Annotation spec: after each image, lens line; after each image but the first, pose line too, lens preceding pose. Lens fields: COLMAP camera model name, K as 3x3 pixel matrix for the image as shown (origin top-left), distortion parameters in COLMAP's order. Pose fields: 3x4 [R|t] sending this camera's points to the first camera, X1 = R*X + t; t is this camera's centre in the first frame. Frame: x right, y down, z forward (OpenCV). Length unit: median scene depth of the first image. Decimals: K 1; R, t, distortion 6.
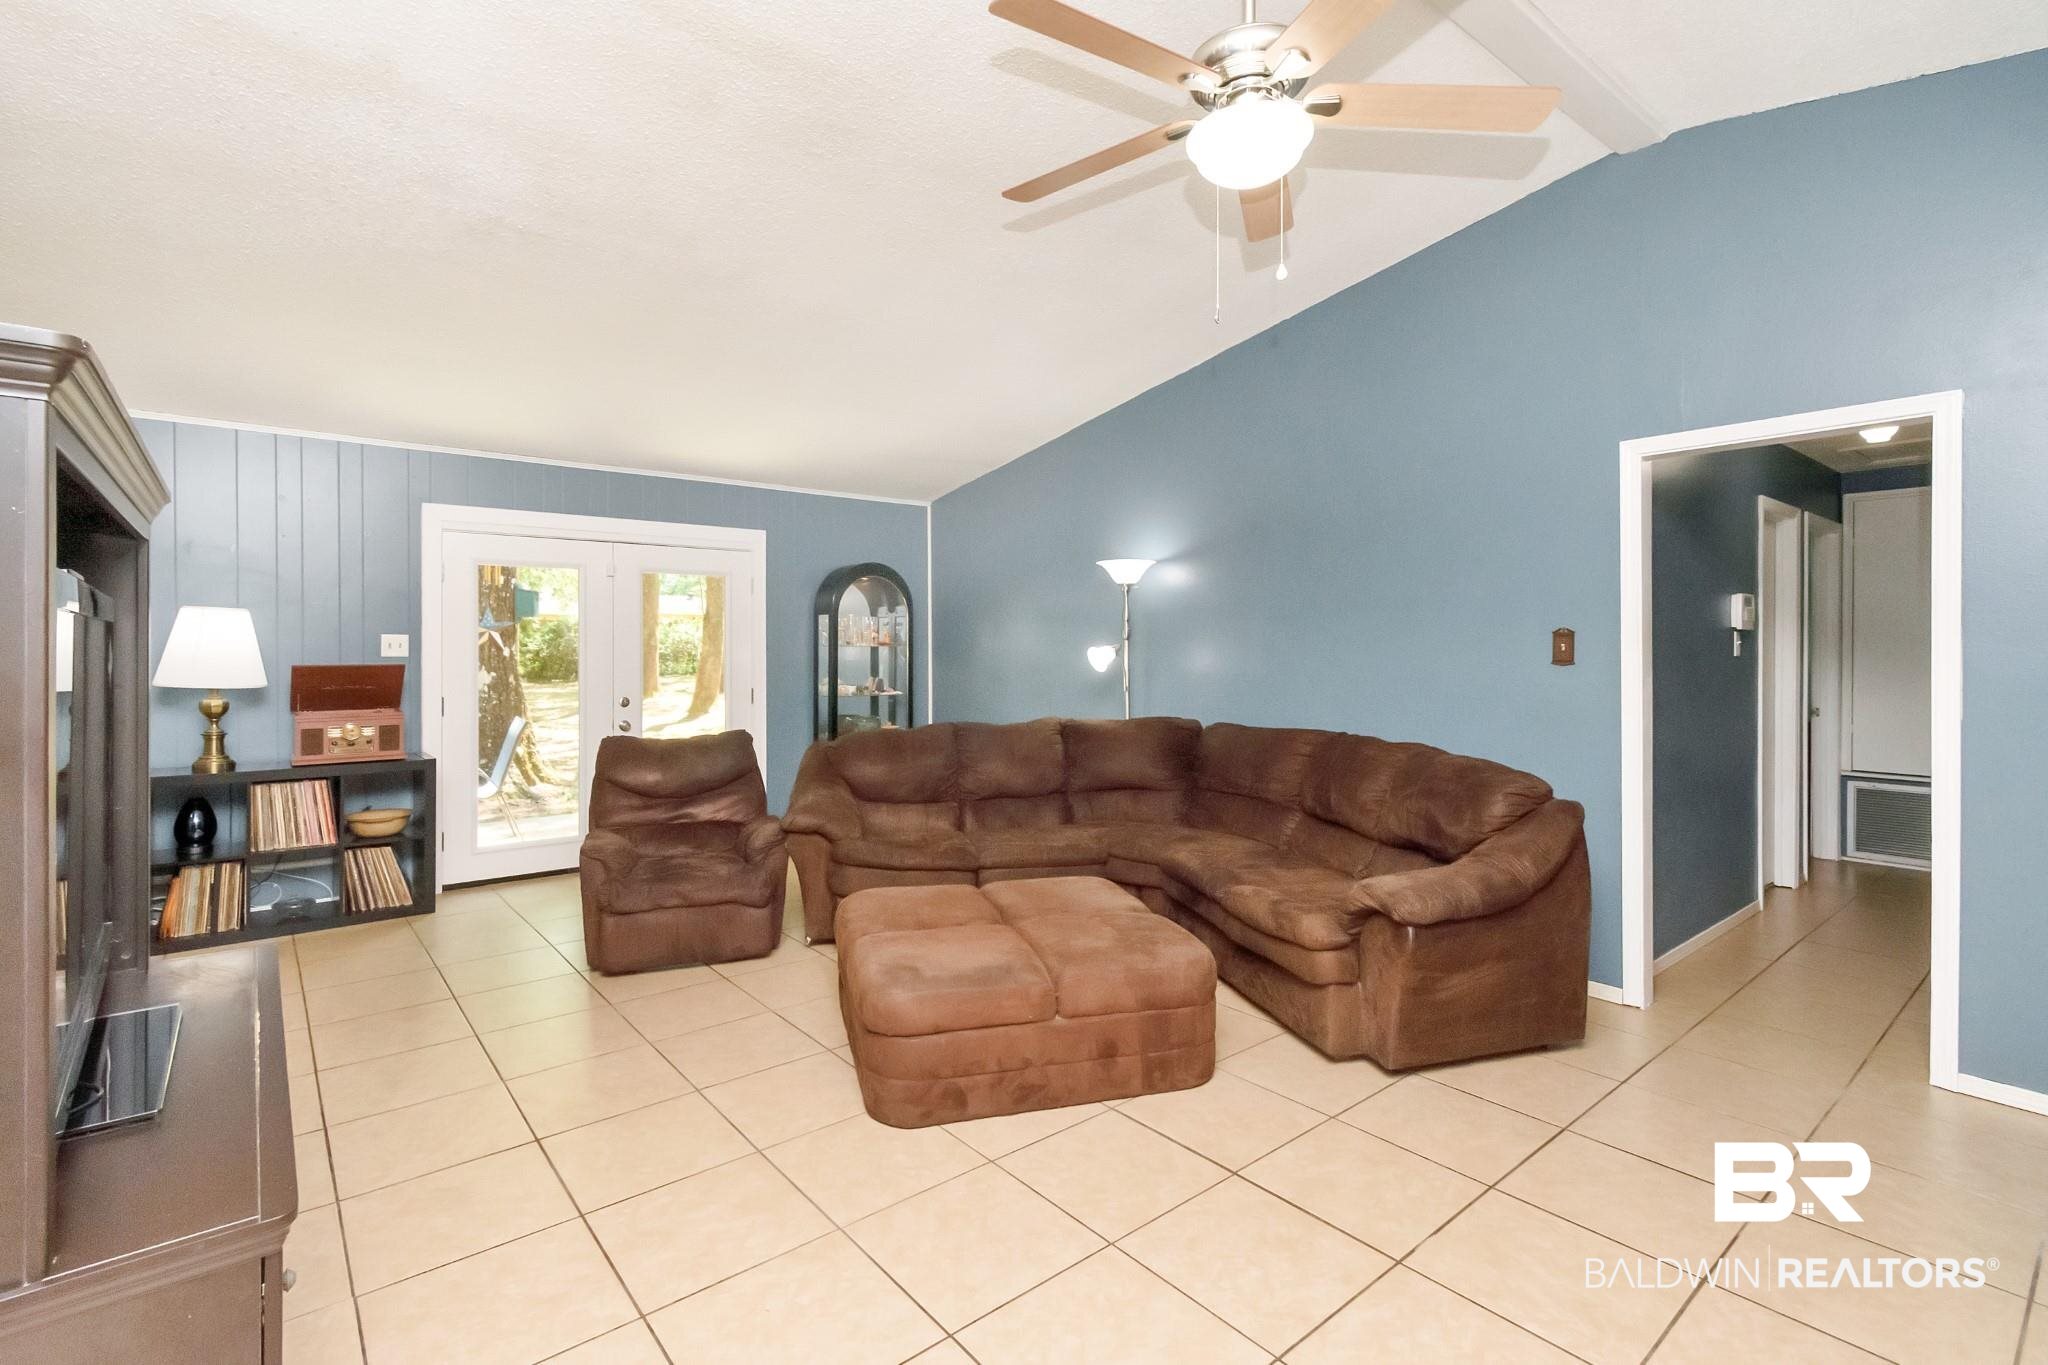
lens RADIAL K [[921.1, 0, 1025.5], [0, 921.1, 697.3], [0, 0, 1]] dist [0.002201, 0.000443]
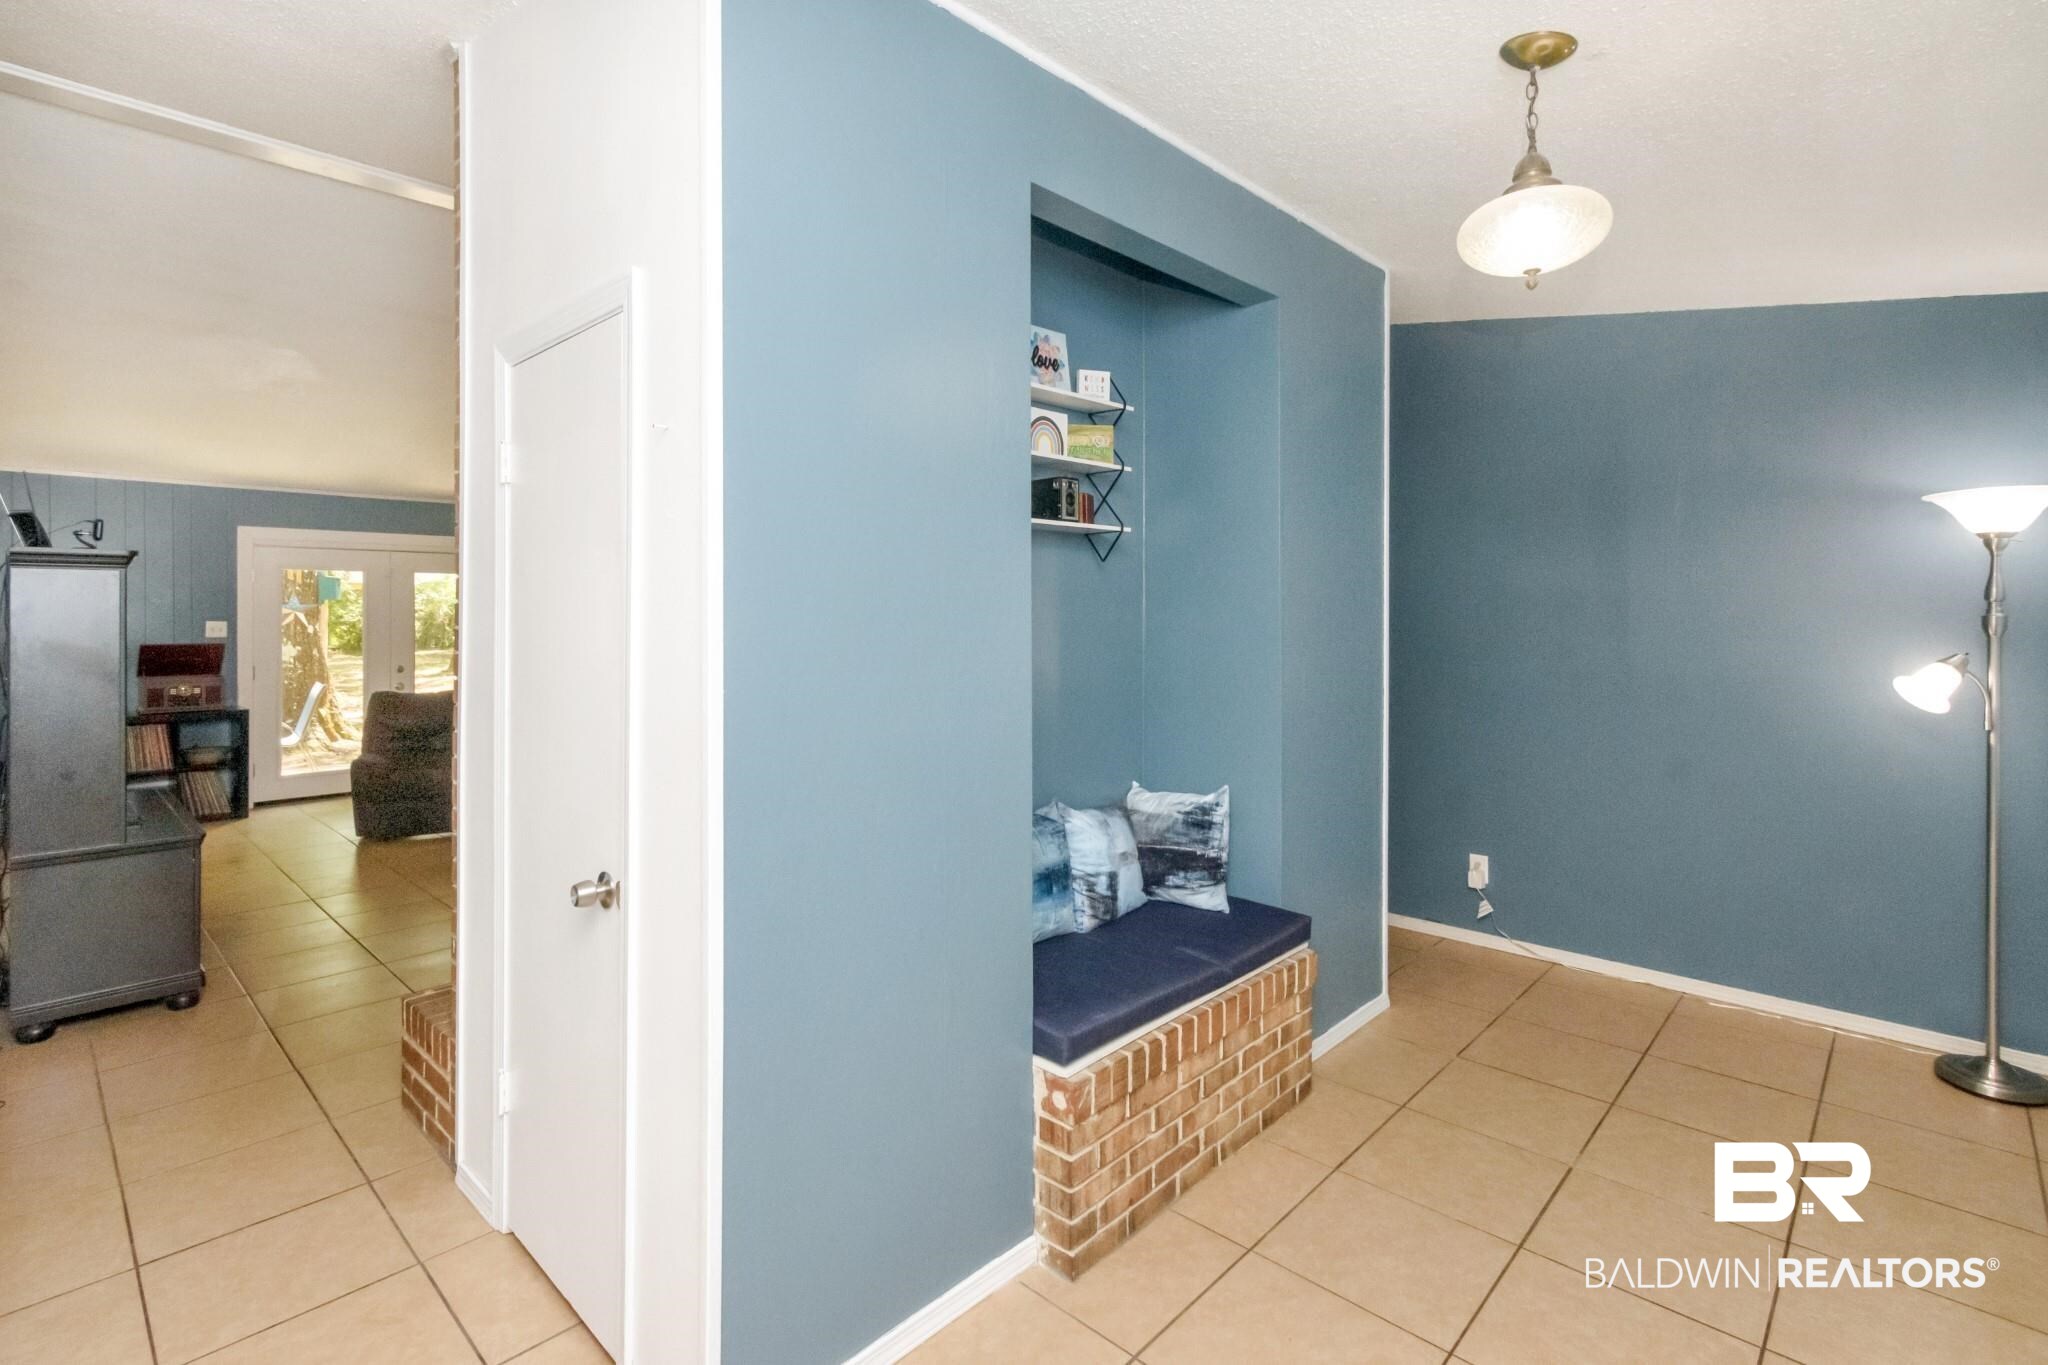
lens RADIAL K [[941.3, 0, 1018.7], [0, 941.3, 646.5], [0, 0, 1]] dist [0.001905, 0.000065]
pose [[0.992559, -0.010378, 0.121323, 0.382904], [0.012525, 0.999778, -0.016946, 0.009848], [-0.121120, 0.018339, 0.992468, -0.619472]]
